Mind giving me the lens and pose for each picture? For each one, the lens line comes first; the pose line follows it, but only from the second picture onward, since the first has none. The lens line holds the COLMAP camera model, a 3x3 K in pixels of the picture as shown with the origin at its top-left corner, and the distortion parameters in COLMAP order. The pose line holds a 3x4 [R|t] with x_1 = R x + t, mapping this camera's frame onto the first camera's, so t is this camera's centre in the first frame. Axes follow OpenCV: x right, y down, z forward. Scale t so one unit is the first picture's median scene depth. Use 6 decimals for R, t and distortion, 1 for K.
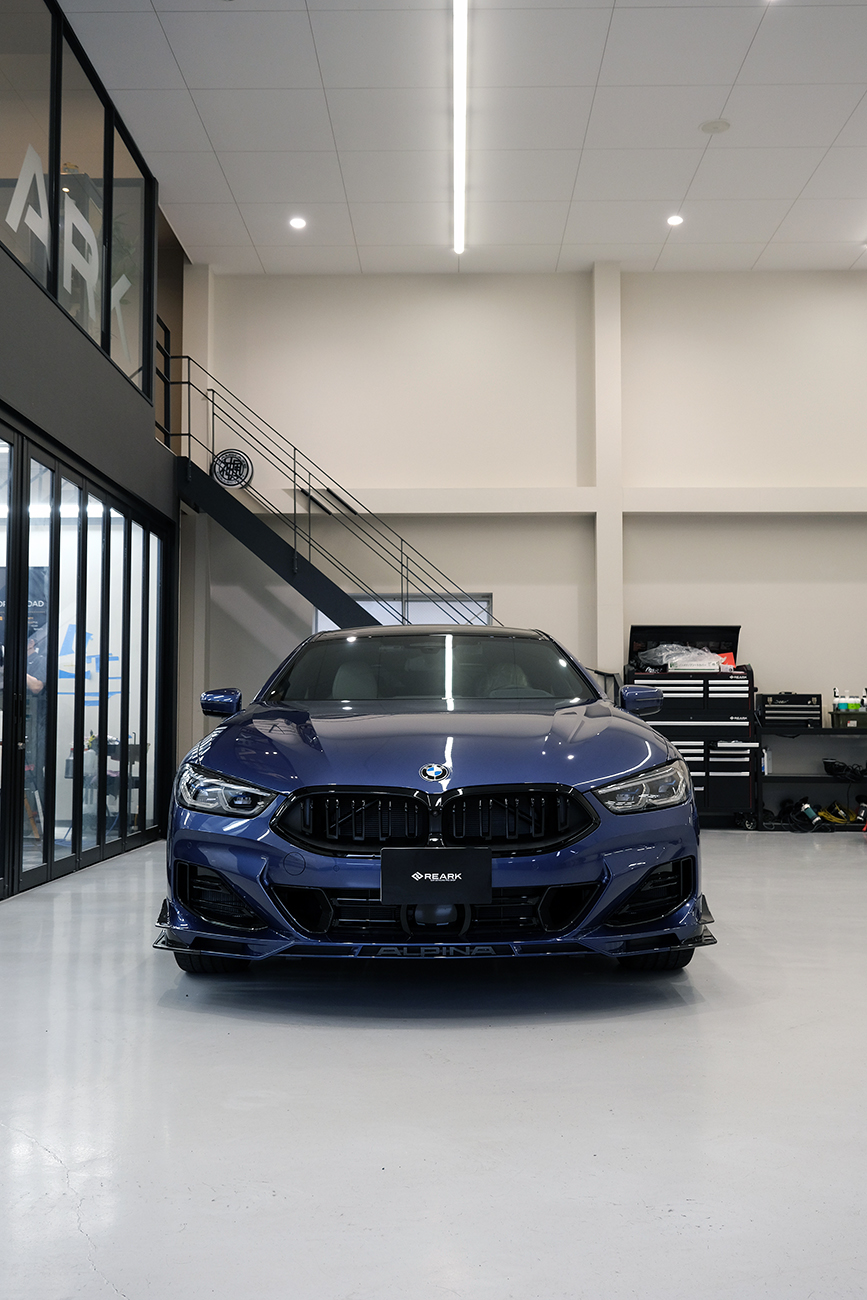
lens RADIAL K [[1221.6, 0, 431.6], [0, 1221.6, 654.7], [0, 0, 1]] dist [-0.009010, 0.000000]
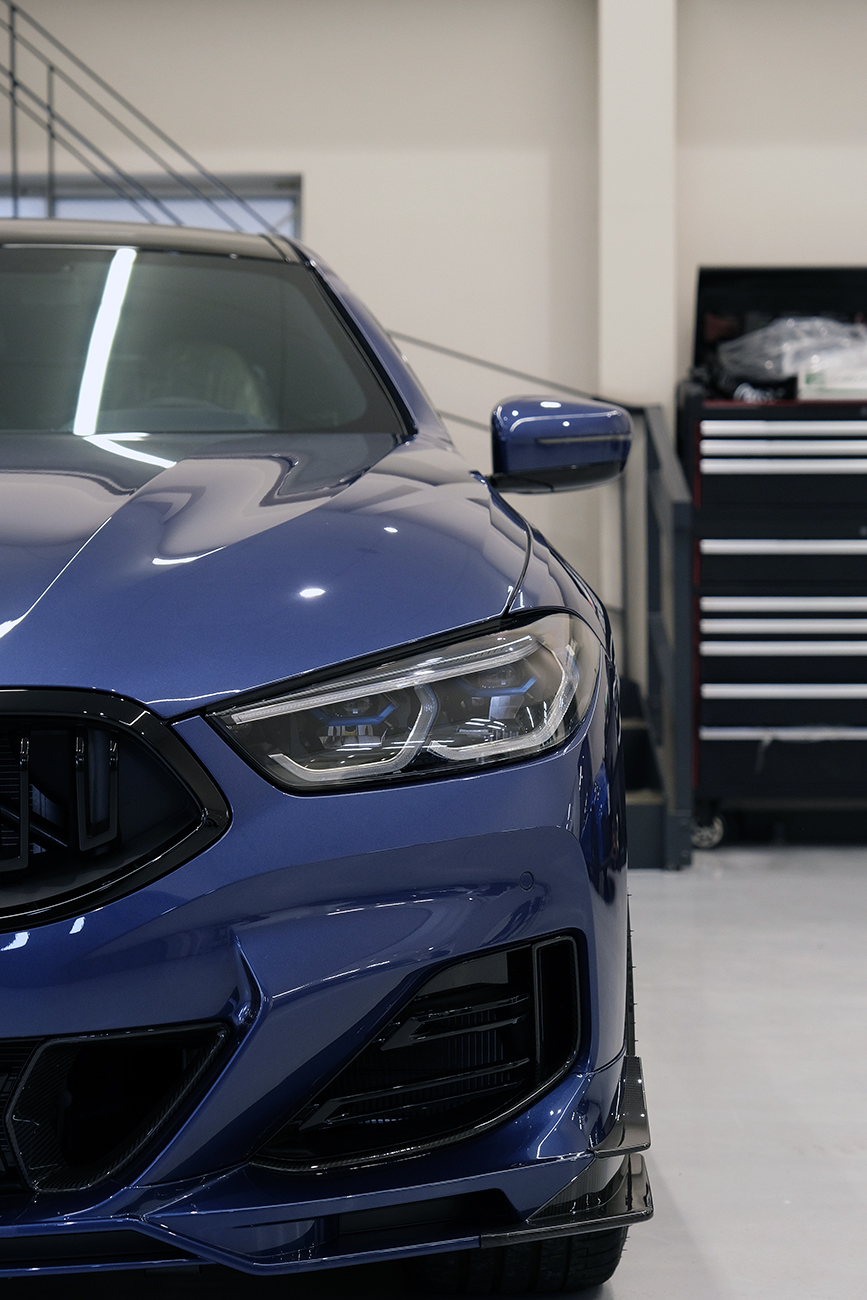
lens RADIAL K [[3234.5, 0, 434.4], [0, 3234.5, 648.6], [0, 0, 1]] dist [-0.017968, 0.000000]
pose [[0.999216, -0.007704, 0.038832, 0.144829], [0.004627, 0.996888, 0.078693, 0.032909], [-0.039317, -0.078452, 0.996142, 0.213534]]
